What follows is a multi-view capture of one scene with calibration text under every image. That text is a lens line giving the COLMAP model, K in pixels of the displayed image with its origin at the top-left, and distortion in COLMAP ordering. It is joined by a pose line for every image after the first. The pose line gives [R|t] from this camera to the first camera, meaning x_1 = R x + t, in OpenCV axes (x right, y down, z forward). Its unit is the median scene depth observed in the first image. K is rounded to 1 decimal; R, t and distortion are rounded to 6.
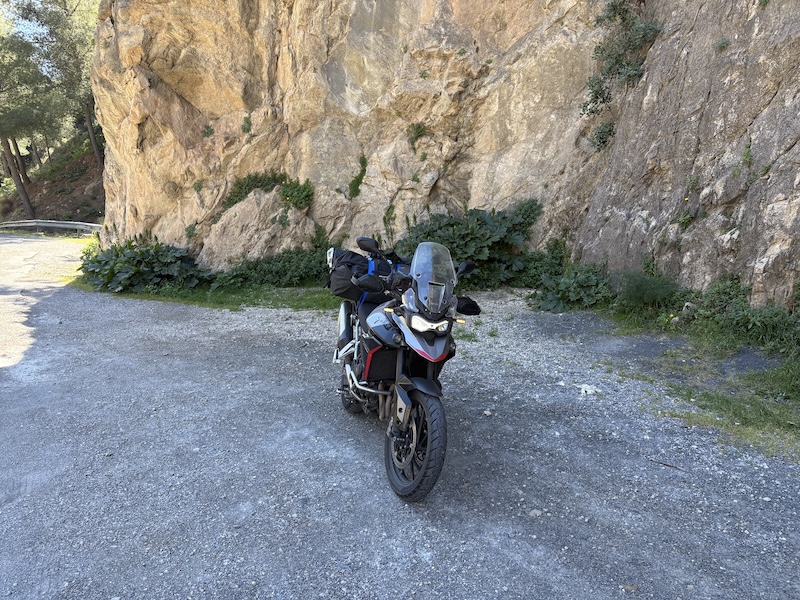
lens RADIAL K [[606.0, 0, 399.1], [0, 606.0, 300.7], [0, 0, 1]] dist [0.036411, -0.013763]
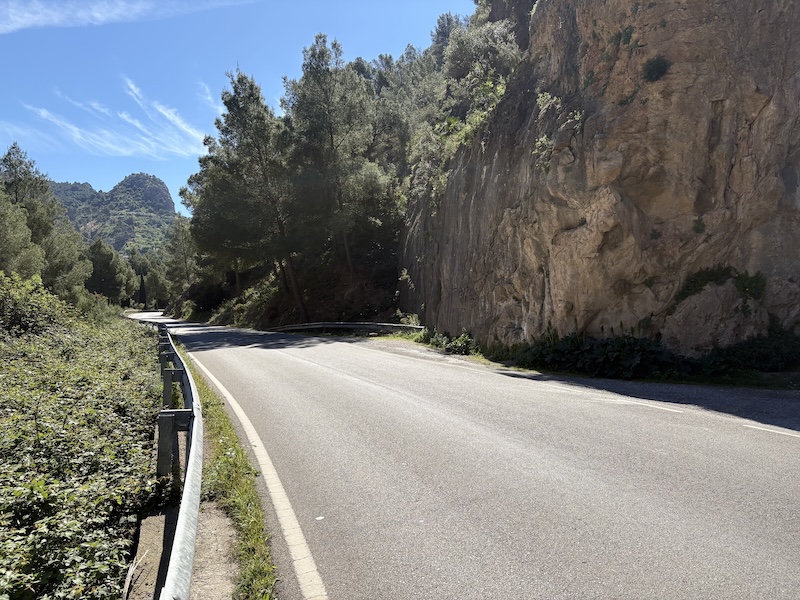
lens RADIAL K [[606.0, 0, 400.1], [0, 606.0, 299.0], [0, 0, 1]] dist [0.036411, -0.013763]
pose [[0.983885, -0.038803, -0.174540, -0.599814], [0.010333, 0.986875, -0.161155, 0.017605], [0.178502, 0.156754, 0.971373, -0.164970]]
